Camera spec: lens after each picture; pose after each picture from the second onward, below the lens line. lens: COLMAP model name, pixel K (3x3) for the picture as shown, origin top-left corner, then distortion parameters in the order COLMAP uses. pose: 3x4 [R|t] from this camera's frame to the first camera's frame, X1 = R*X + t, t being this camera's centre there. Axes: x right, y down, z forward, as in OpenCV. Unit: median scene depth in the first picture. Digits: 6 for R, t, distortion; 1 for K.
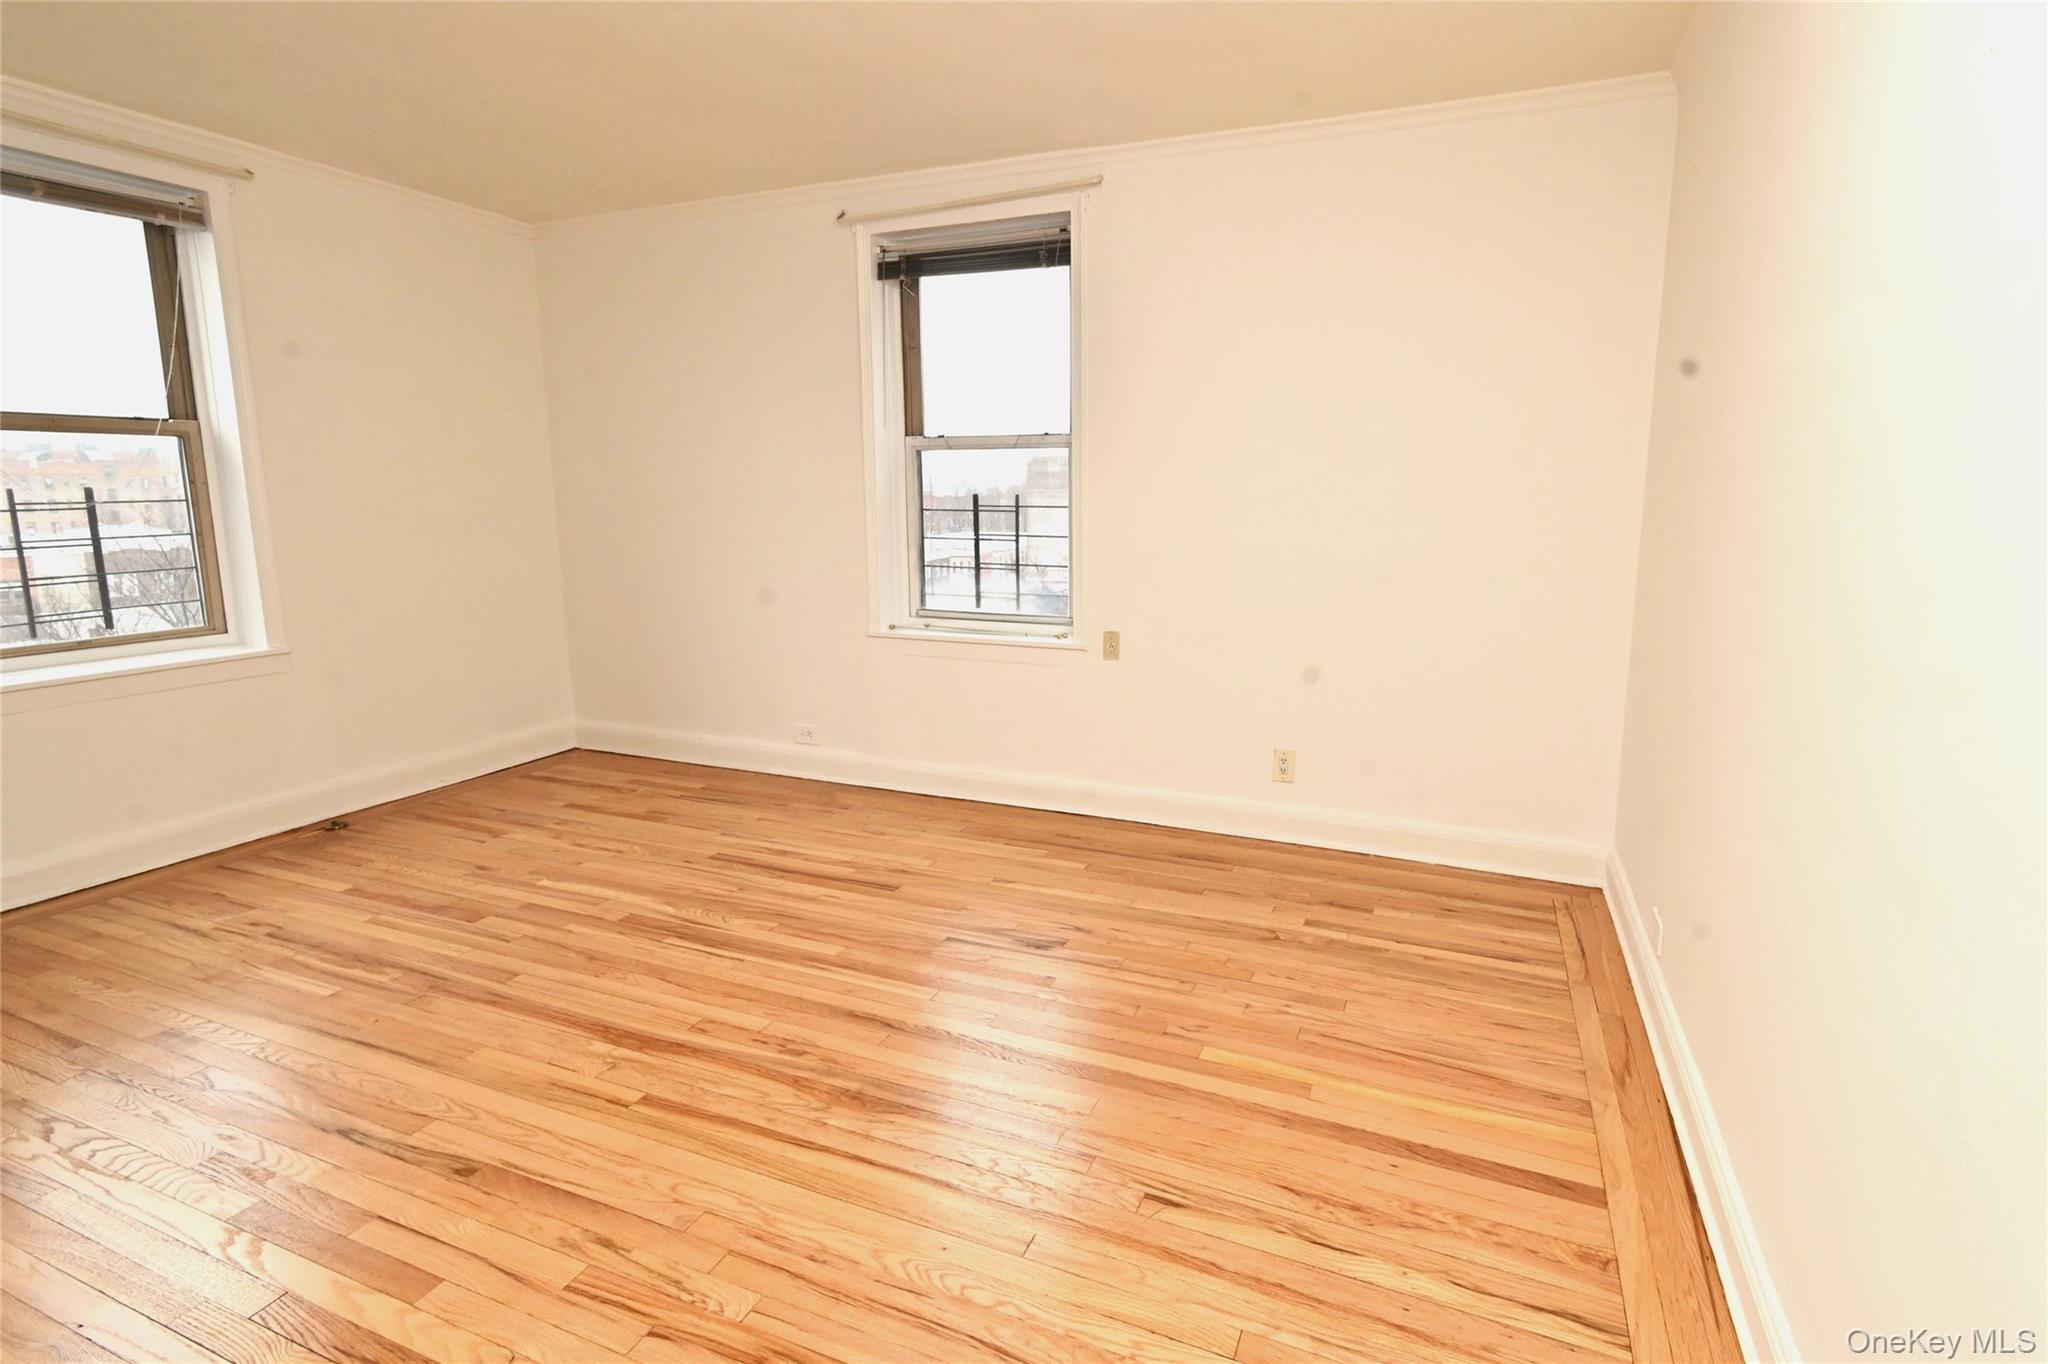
lens RADIAL K [[967.3, 0, 1092.7], [0, 967.3, 626.0], [0, 0, 1]] dist [-0.000787, -0.000264]
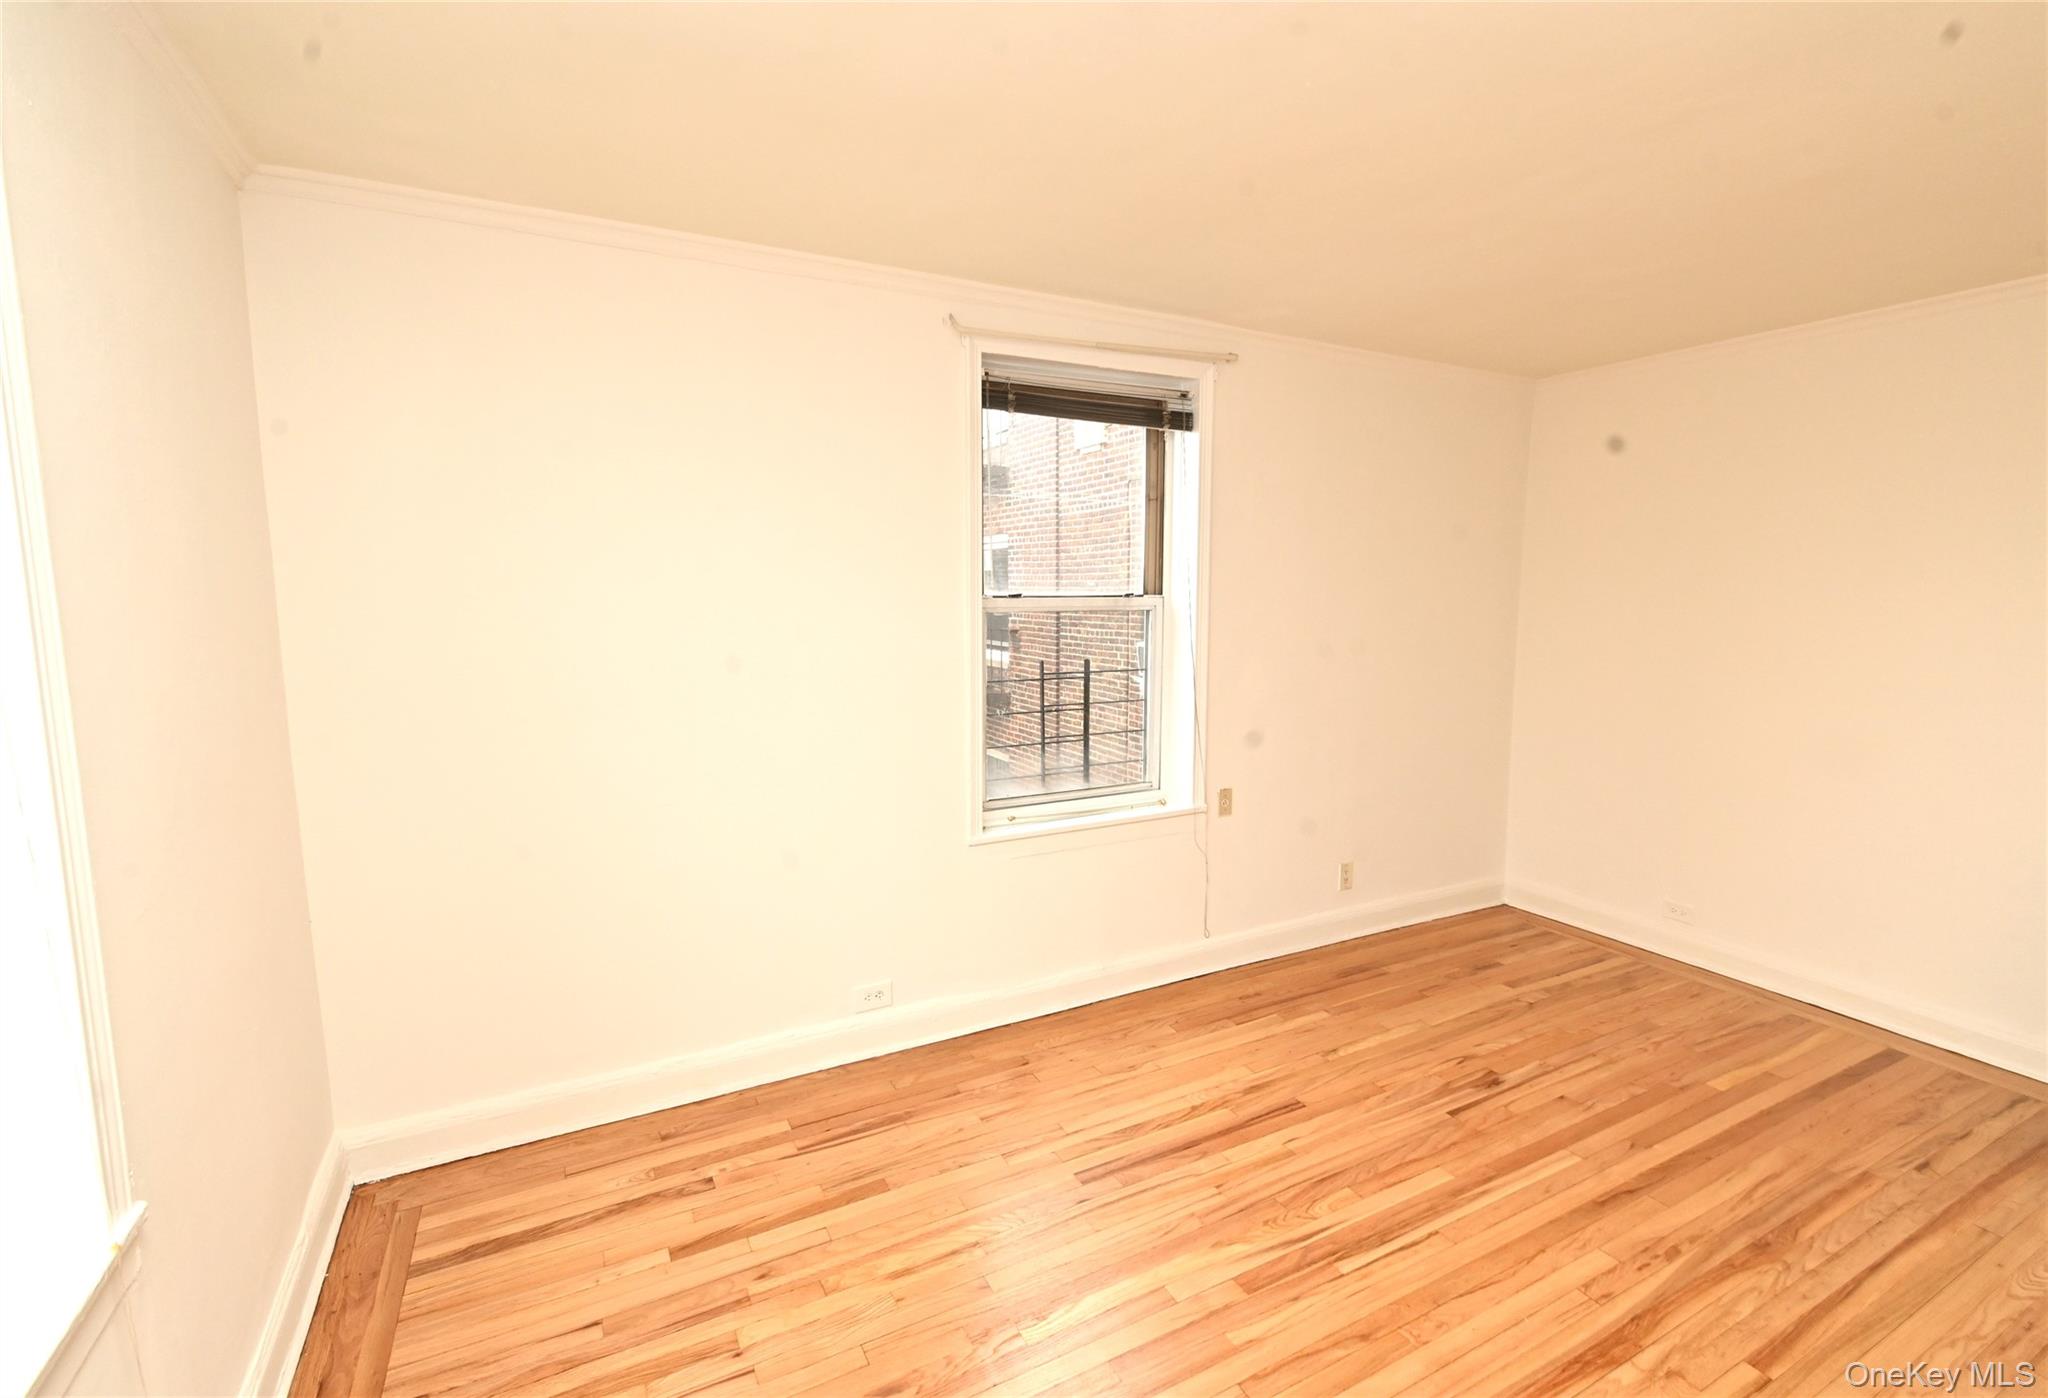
lens RADIAL K [[933.5, 0, 1033.5], [0, 933.5, 697.2], [0, 0, 1]] dist [0.009397, -0.005568]
pose [[0.646104, -0.095126, 0.757298, -1.027613], [0.108717, 0.993556, 0.032049, -0.174565], [-0.755467, 0.061624, 0.652283, 0.595211]]
